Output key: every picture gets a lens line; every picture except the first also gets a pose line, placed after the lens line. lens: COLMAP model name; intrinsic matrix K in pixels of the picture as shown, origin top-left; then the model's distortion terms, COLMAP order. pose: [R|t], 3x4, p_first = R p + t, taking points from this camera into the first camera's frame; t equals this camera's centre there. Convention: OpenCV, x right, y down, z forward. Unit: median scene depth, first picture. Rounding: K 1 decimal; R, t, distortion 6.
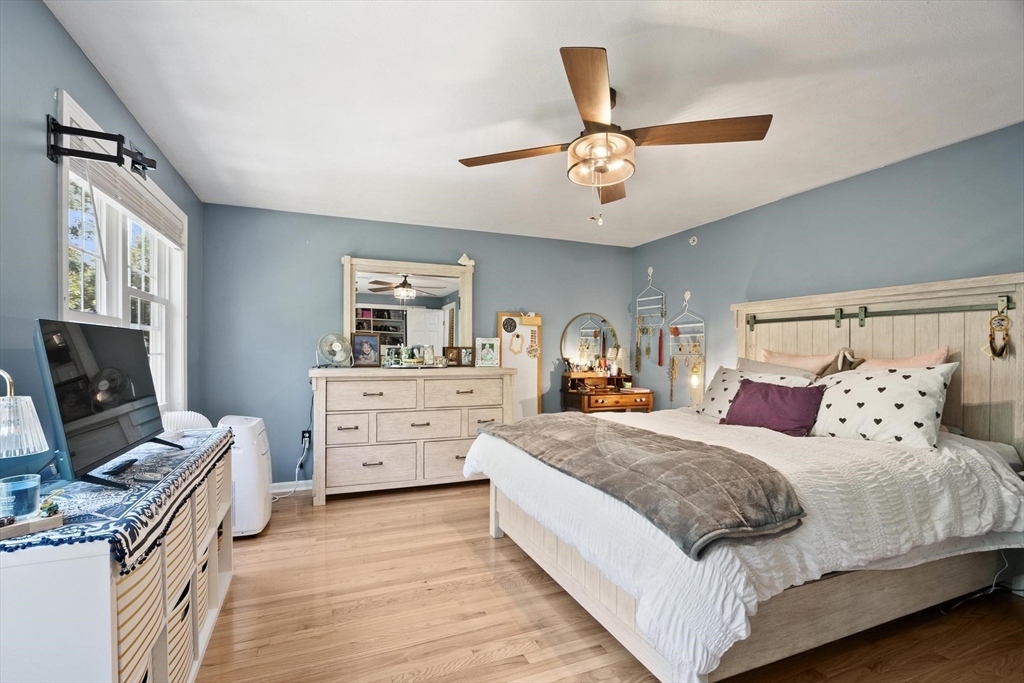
lens RADIAL K [[454.8, 0, 490.2], [0, 454.8, 350.9], [0, 0, 1]] dist [-0.013439, 0.000809]
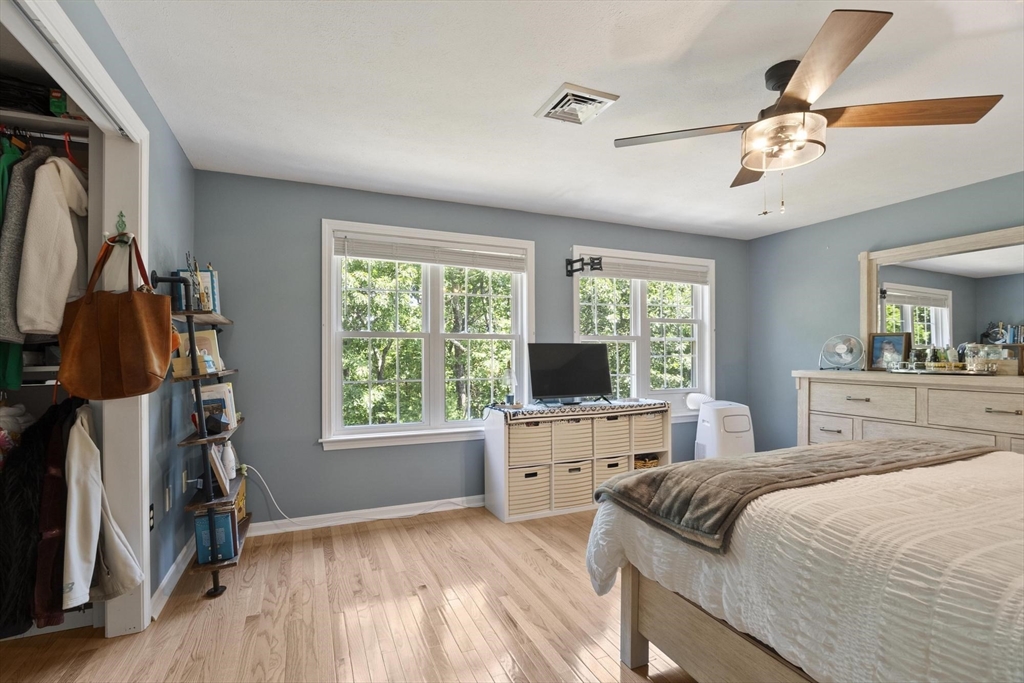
lens RADIAL K [[454.8, 0, 490.2], [0, 454.8, 350.9], [0, 0, 1]] dist [-0.013439, 0.000809]
pose [[0.019426, -0.010013, -0.999761, 0.669254], [0.004067, 0.999942, -0.009936, 0.002087], [0.999803, -0.003873, 0.019466, 0.231280]]
